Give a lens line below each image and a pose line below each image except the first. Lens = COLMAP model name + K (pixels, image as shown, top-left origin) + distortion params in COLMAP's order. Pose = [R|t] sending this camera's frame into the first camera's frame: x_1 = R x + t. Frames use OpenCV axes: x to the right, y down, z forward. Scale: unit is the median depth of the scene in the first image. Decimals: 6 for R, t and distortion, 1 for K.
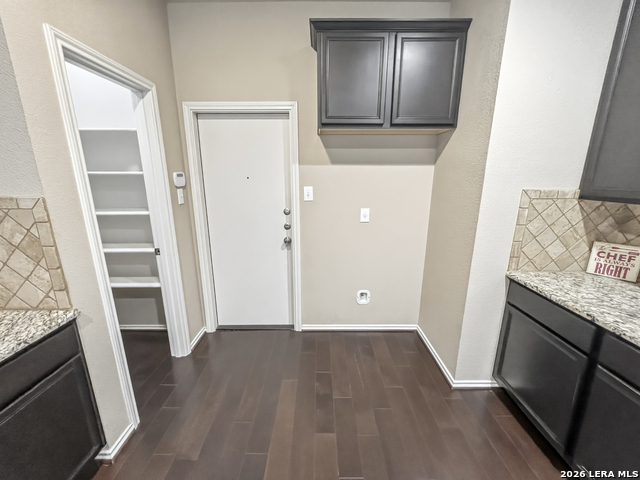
lens RADIAL K [[264.7, 0, 320.0], [0, 264.7, 240.0], [0, 0, 1]] dist [0.001081, 0.000260]
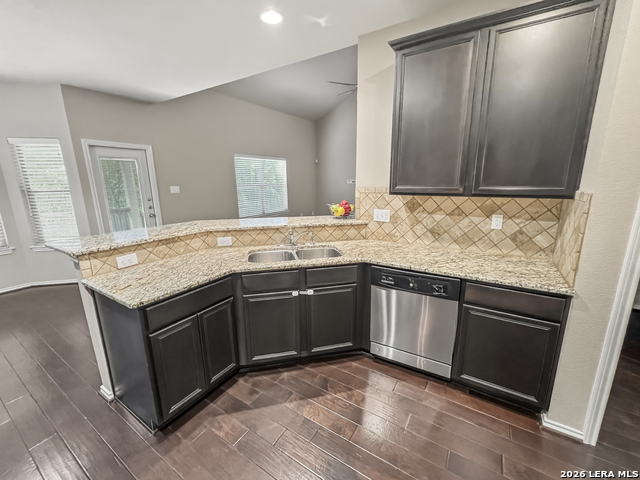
lens RADIAL K [[266.7, 0, 319.1], [0, 266.7, 239.8], [0, 0, 1]] dist [-0.001507, 0.000178]
pose [[-0.538773, 0.191361, -0.820430, 0.441527], [-0.192337, 0.920200, 0.340938, -0.092549], [0.820202, 0.341487, -0.458973, 0.400846]]
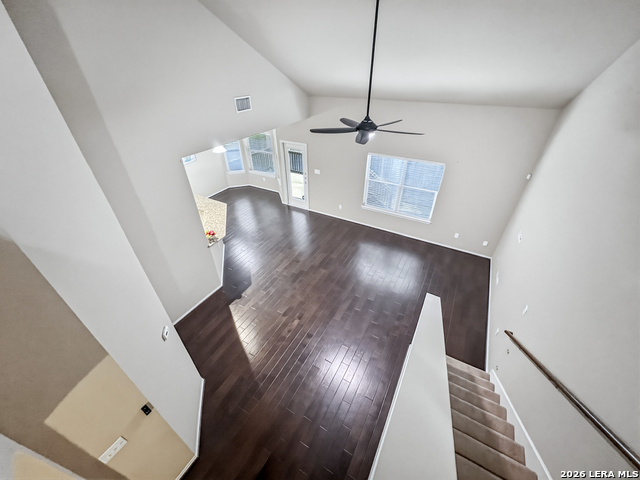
lens RADIAL K [[257.6, 0, 319.6], [0, 257.6, 239.5], [0, 0, 1]] dist [-0.000839, -0.000182]
pose [[-0.862809, -0.280354, 0.420669, -3.507388], [0.133443, 0.676314, 0.724426, -1.731026], [-0.487600, 0.681176, -0.546118, 0.746880]]
